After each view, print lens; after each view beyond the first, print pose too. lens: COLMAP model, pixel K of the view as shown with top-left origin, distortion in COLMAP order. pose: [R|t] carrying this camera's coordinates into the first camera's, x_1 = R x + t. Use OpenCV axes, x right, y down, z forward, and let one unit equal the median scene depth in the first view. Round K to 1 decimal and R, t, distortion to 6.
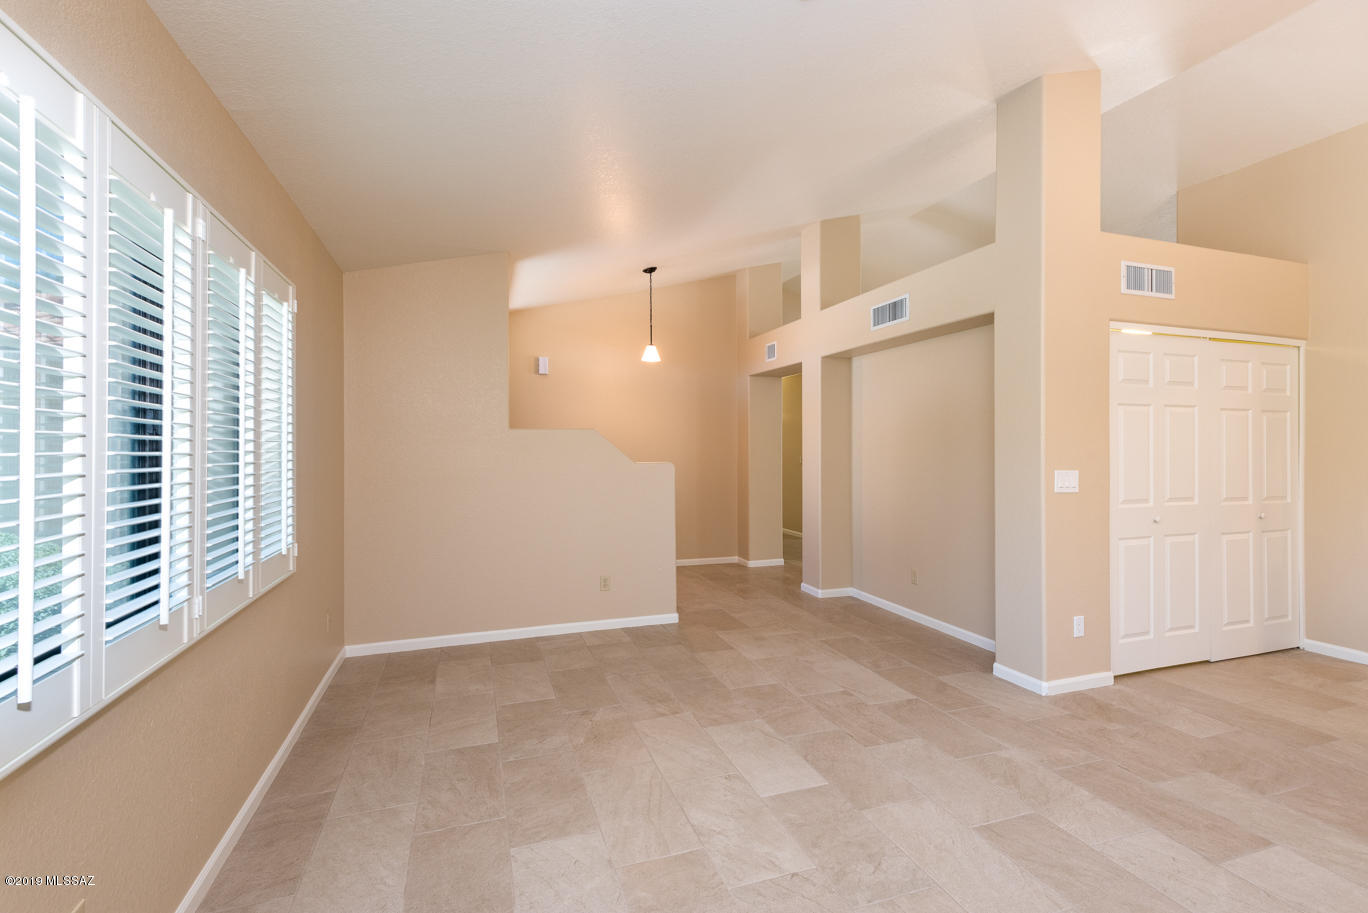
lens RADIAL K [[625.2, 0, 685.7], [0, 625.2, 445.6], [0, 0, 1]] dist [0.002236, 0.000867]
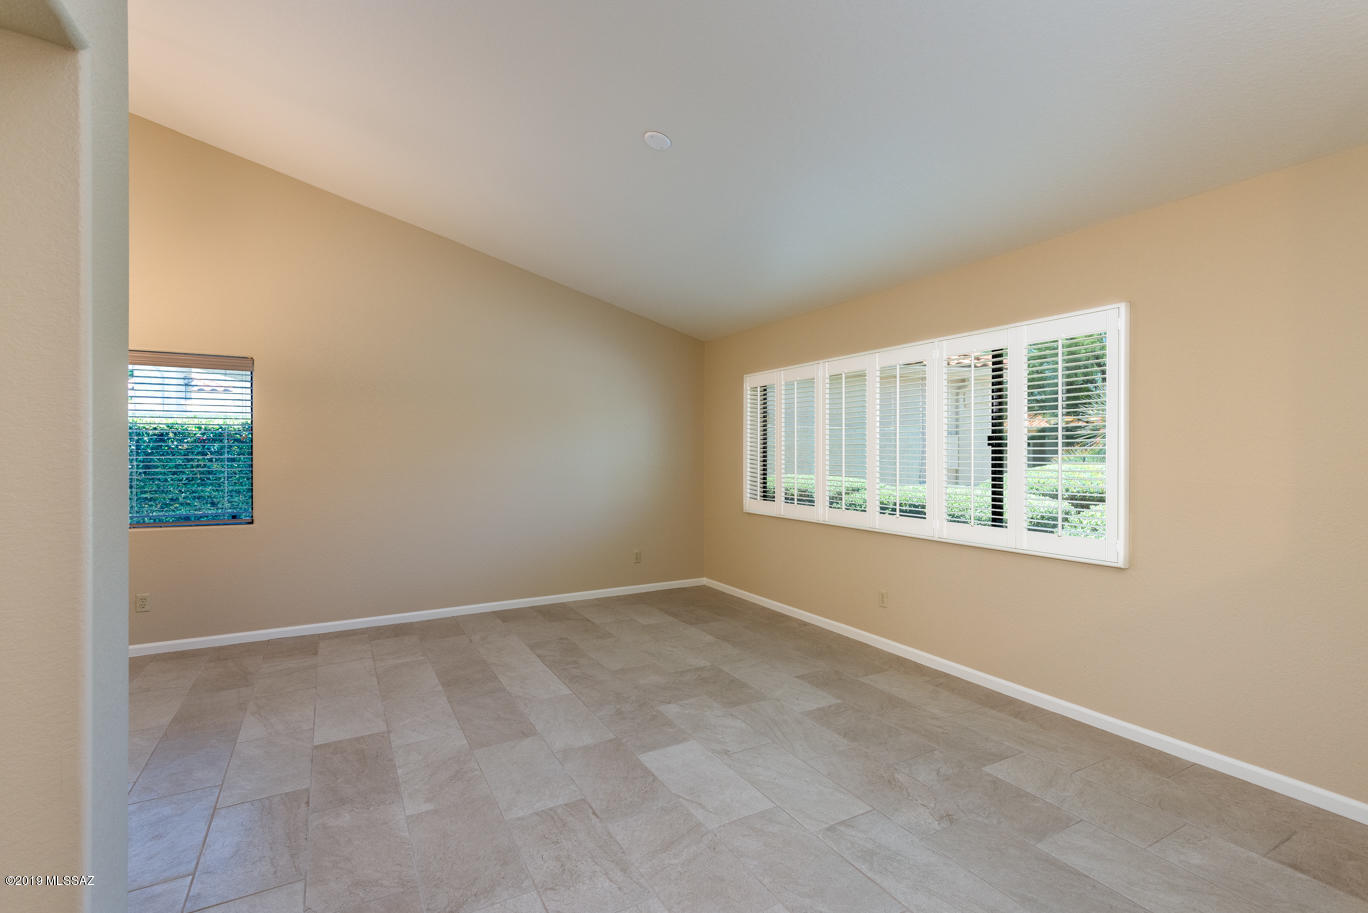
lens RADIAL K [[616.0, 0, 686.7], [0, 616.0, 449.7], [0, 0, 1]] dist [0.053001, -0.029712]
pose [[-0.982824, -0.003397, -0.184513, 0.254937], [-0.002076, 0.999971, -0.007348, 0.006039], [0.184532, -0.006839, -0.982803, 1.546248]]
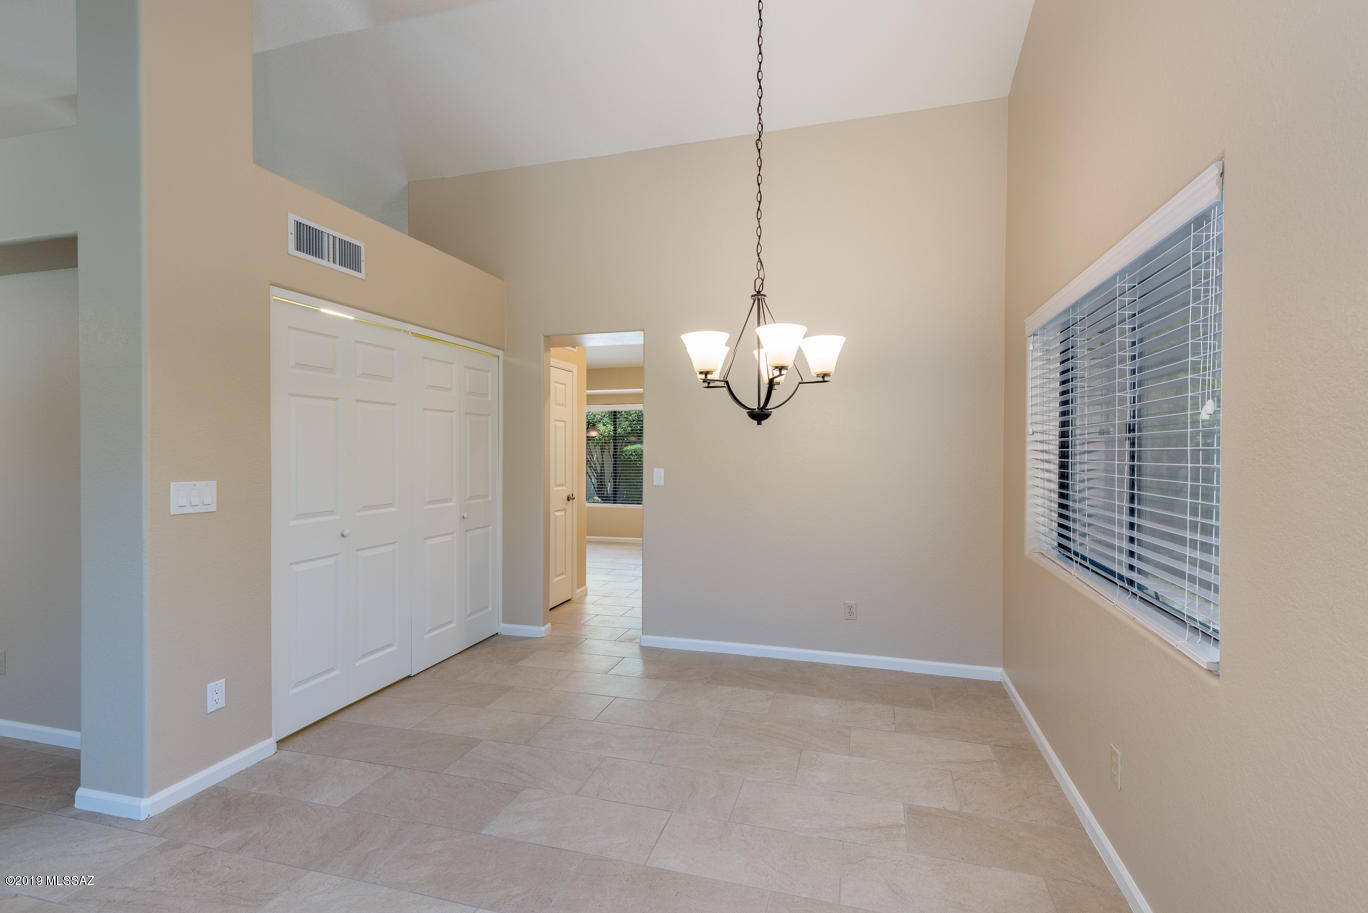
lens RADIAL K [[616.0, 0, 686.7], [0, 616.0, 449.7], [0, 0, 1]] dist [0.053001, -0.029712]
pose [[0.580377, -0.000493, 0.814348, 0.358327], [-0.002748, 0.999993, 0.002564, 0.000561], [-0.814343, -0.003726, 0.580371, 0.136047]]
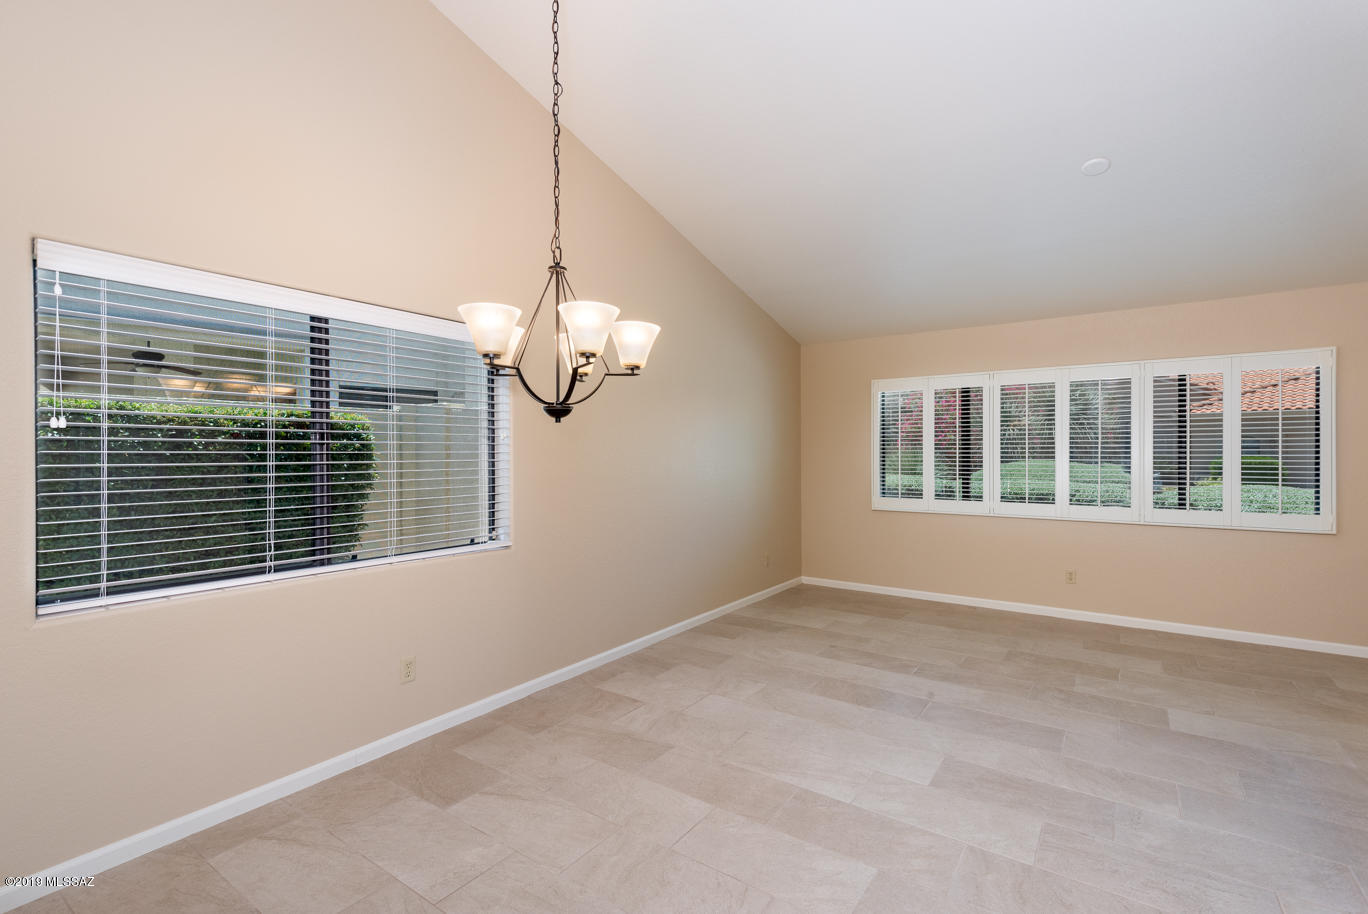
lens RADIAL K [[616.0, 0, 686.7], [0, 616.0, 450.2], [0, 0, 1]] dist [0.053001, -0.029712]
pose [[-0.809256, -0.002921, -0.587448, 1.258109], [0.001713, 0.999972, -0.007333, 0.004506], [0.587453, -0.006940, -0.809229, 1.060393]]
